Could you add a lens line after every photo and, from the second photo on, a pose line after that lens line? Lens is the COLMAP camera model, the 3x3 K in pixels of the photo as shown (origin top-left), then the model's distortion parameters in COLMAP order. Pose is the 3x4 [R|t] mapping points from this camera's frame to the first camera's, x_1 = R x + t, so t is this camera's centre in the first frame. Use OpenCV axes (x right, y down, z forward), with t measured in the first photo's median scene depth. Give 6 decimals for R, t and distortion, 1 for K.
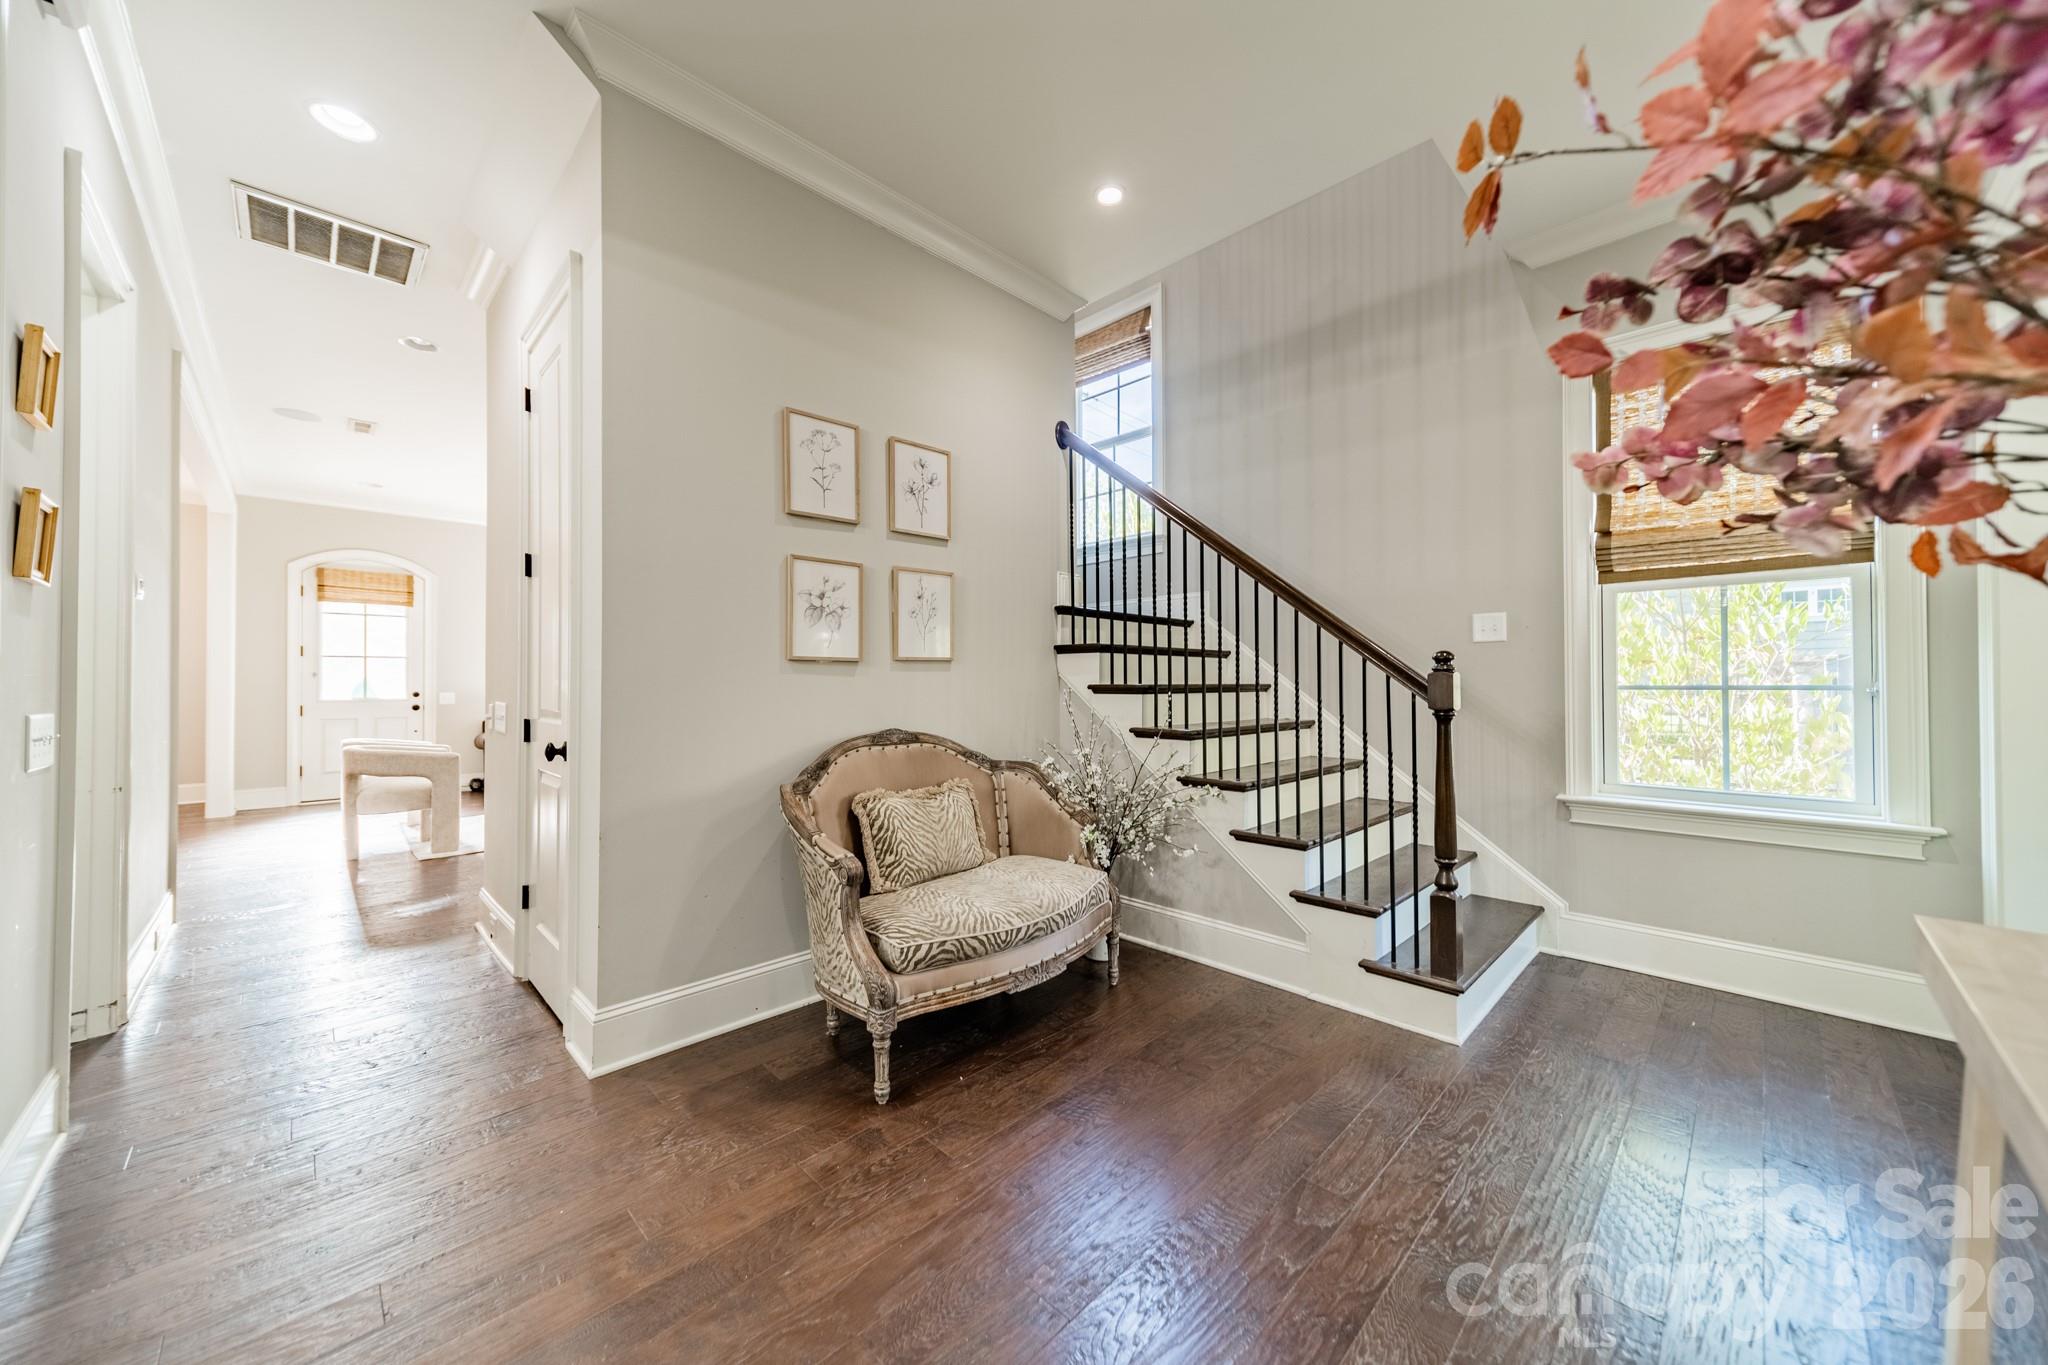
lens RADIAL K [[724.8, 0, 1028.6], [0, 724.8, 674.6], [0, 0, 1]] dist [0.002590, 0.000021]
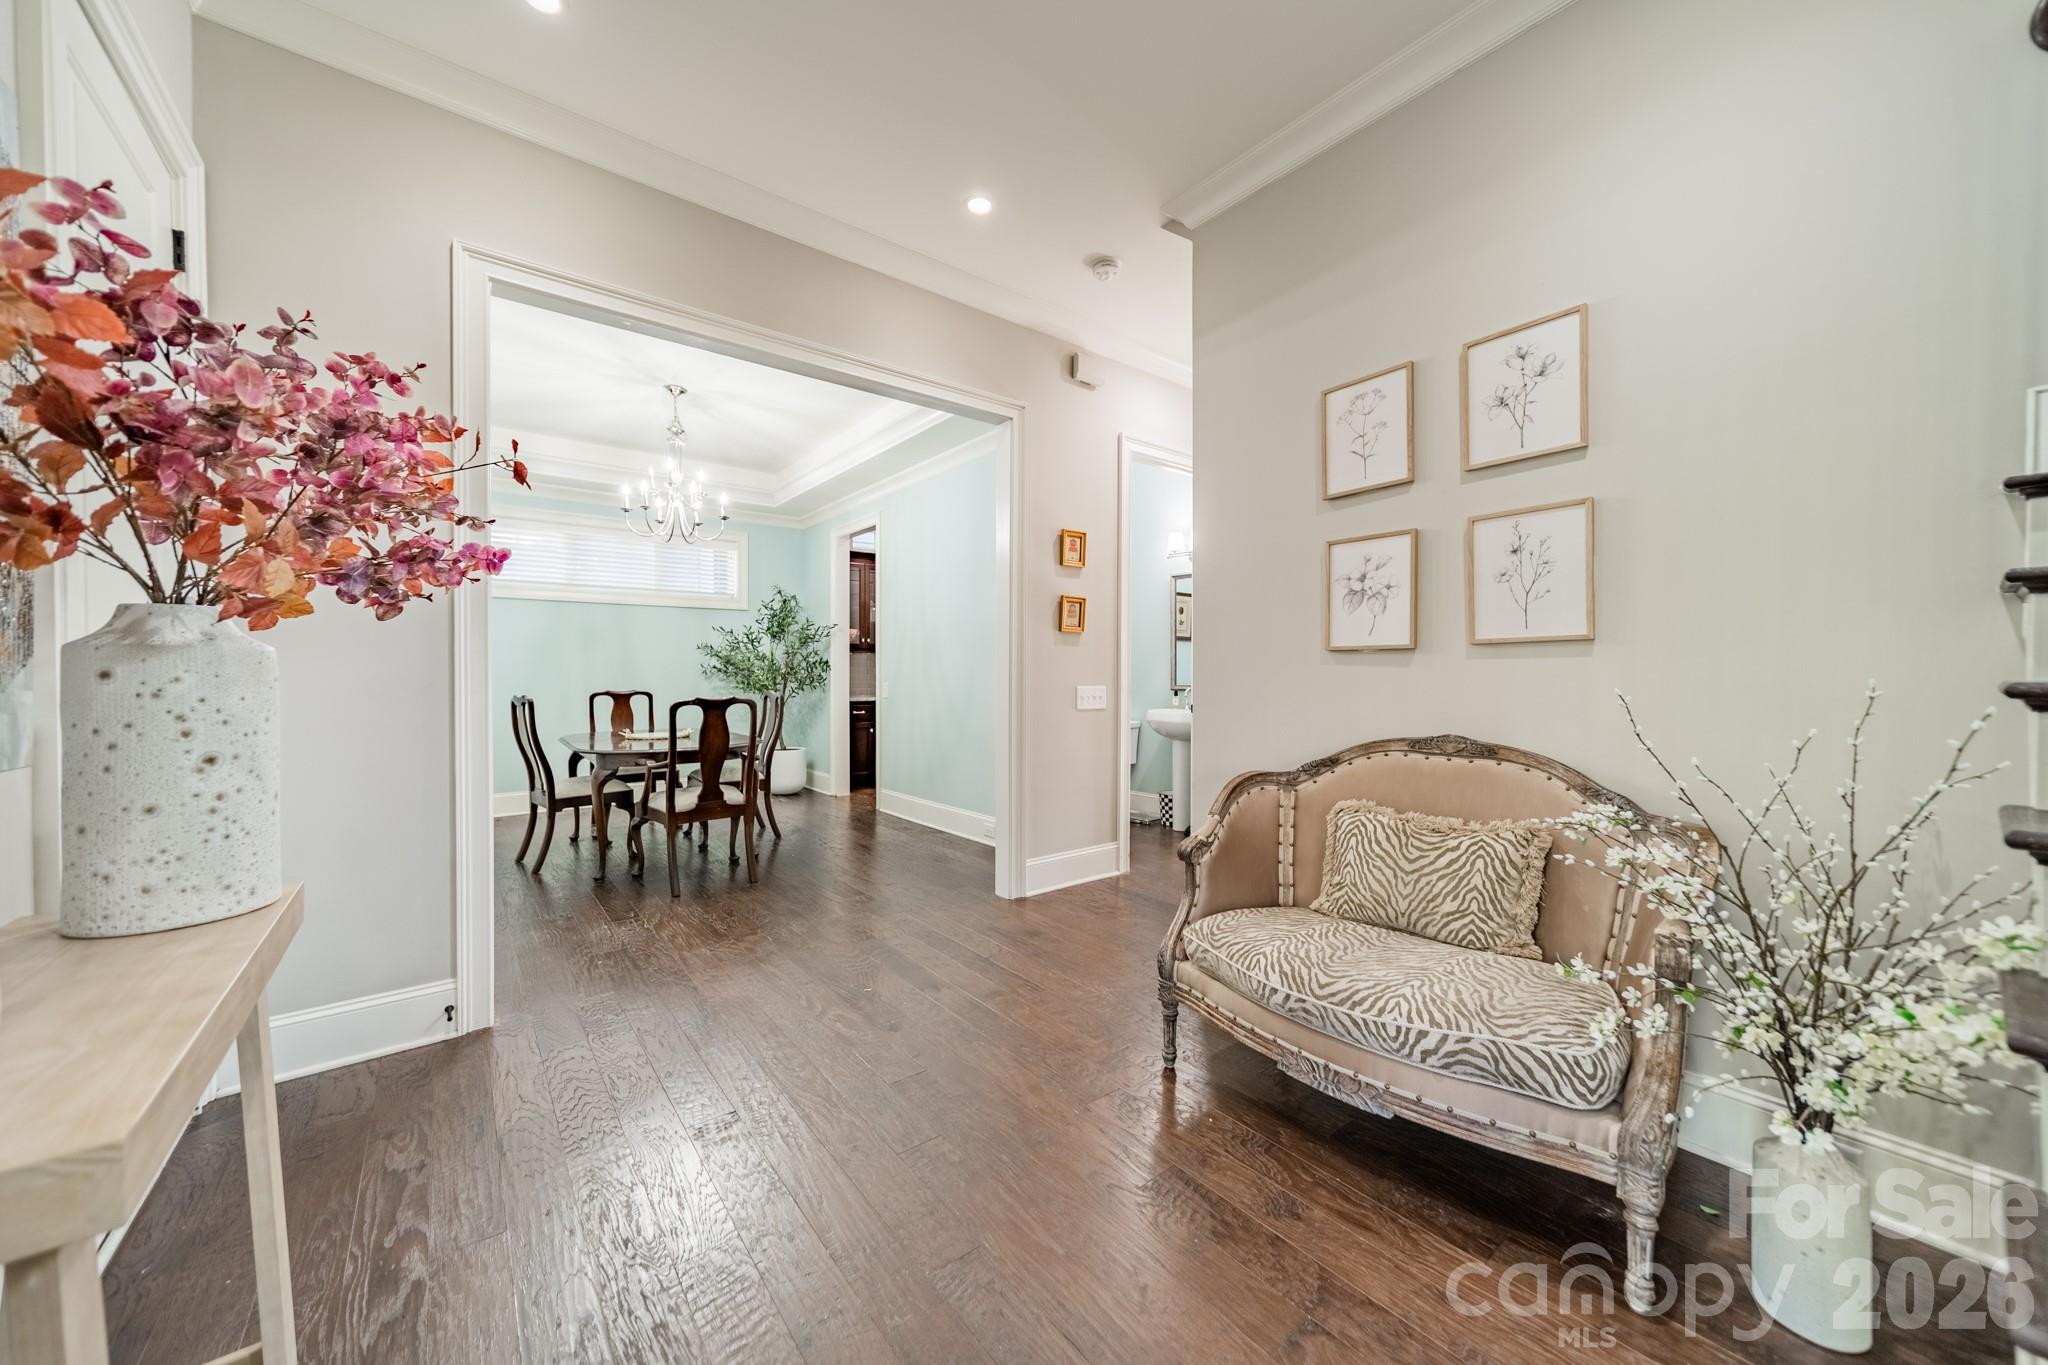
lens RADIAL K [[720.4, 0, 1031.6], [0, 720.4, 680.8], [0, 0, 1]] dist [-0.001315, -0.000031]
pose [[-0.111679, 0.015384, -0.993625, 0.647969], [0.012694, 0.999821, 0.014053, 0.001713], [0.993663, -0.011044, -0.111855, 0.683668]]
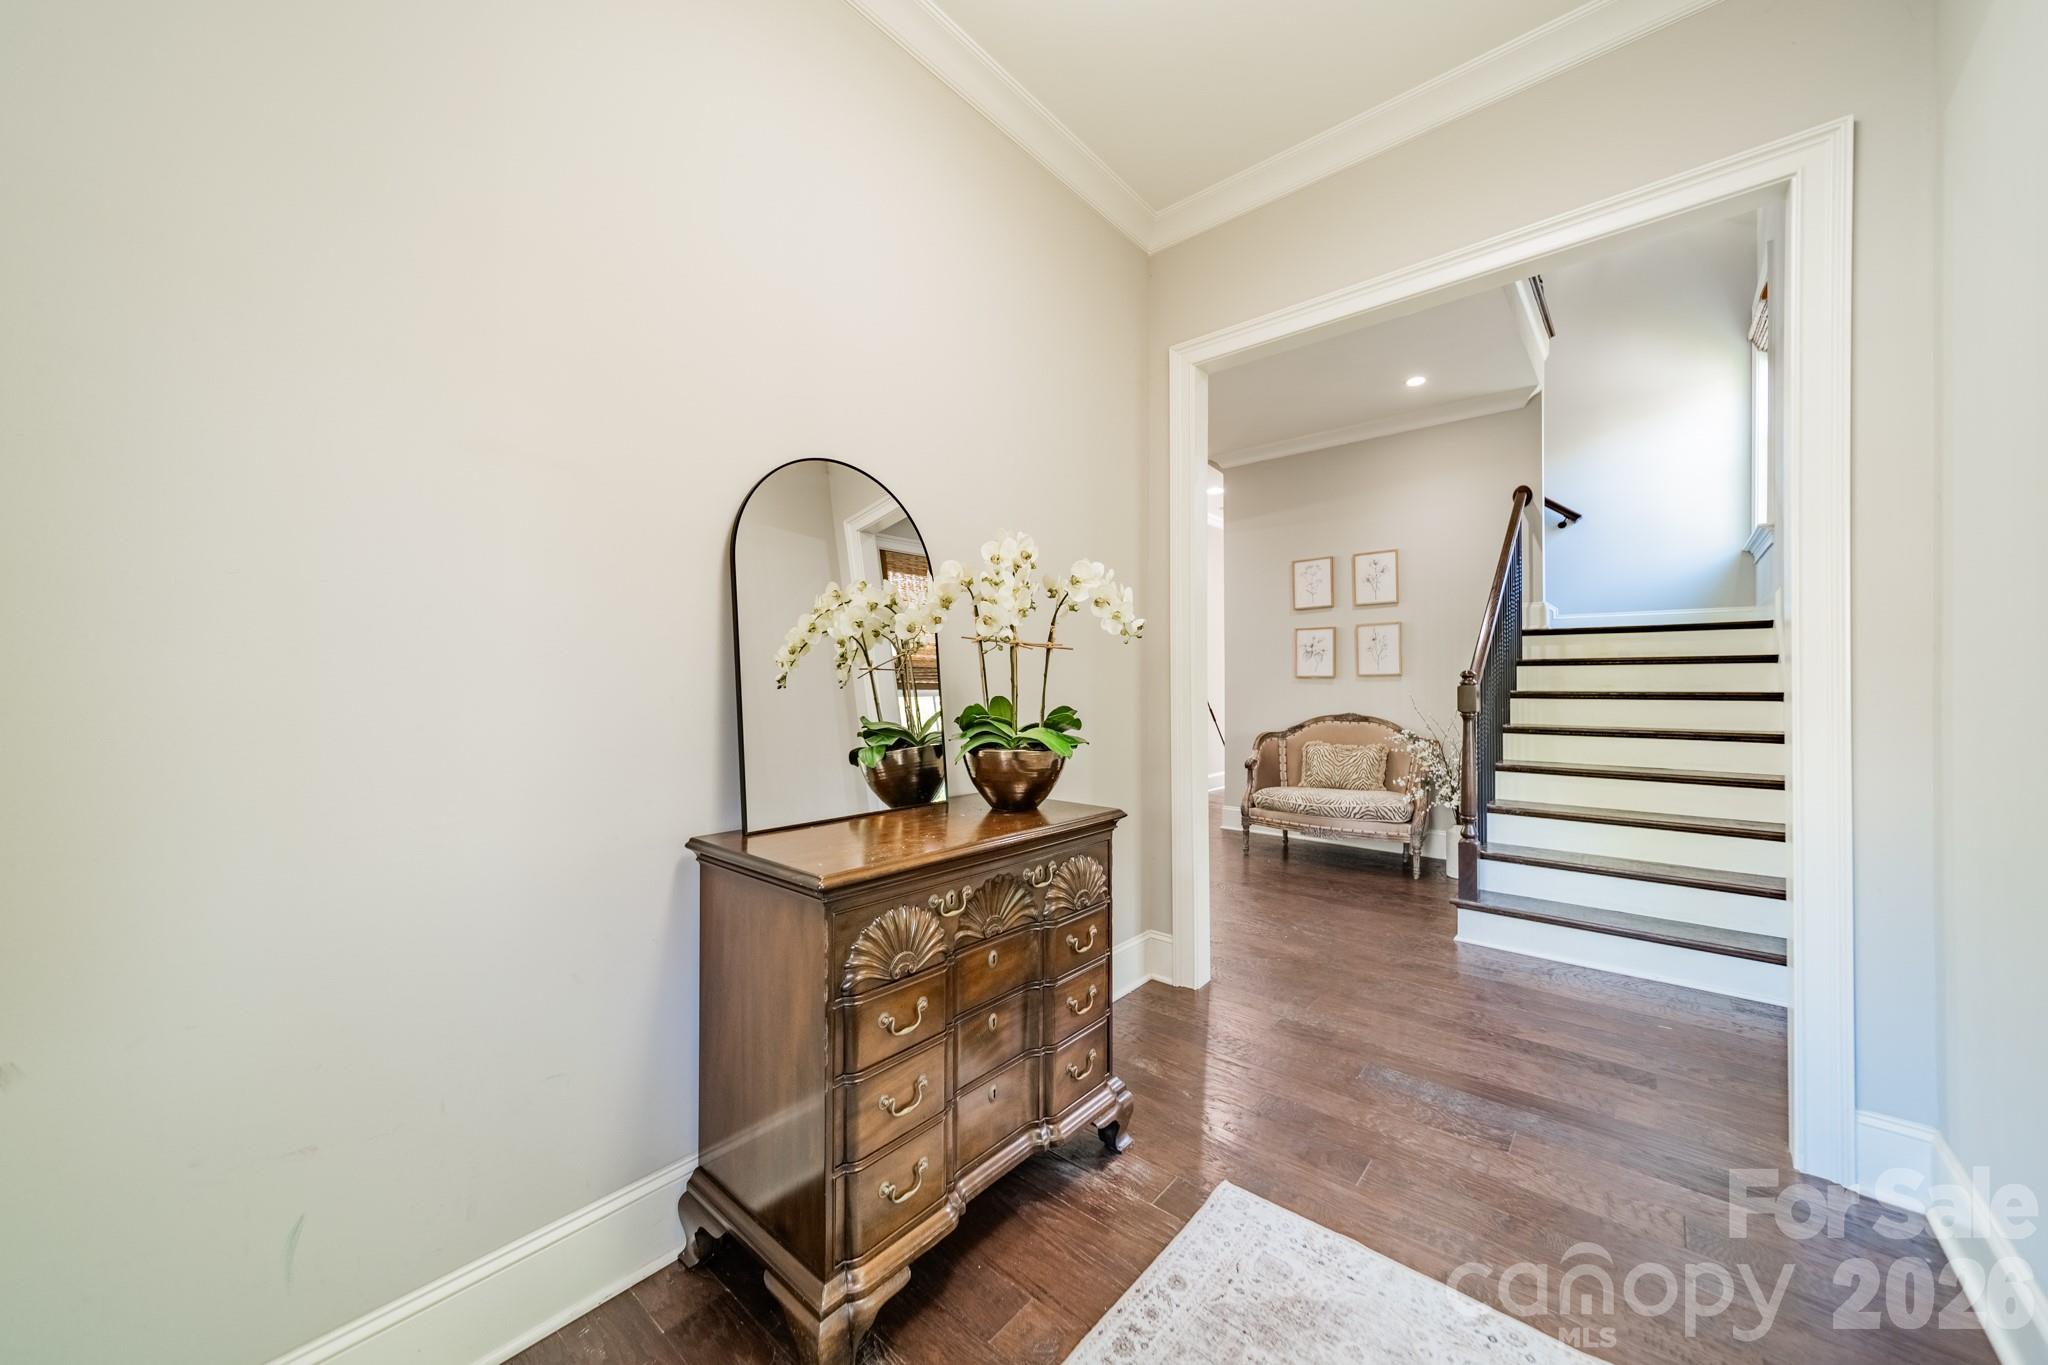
lens RADIAL K [[732.2, 0, 1025.2], [0, 732.2, 675.8], [0, 0, 1]] dist [0.005847, -0.000028]
pose [[0.076622, 0.000145, -0.997060, 1.722408], [0.015444, 0.999880, 0.001332, -0.038376], [0.996941, -0.015500, 0.076610, 0.023233]]
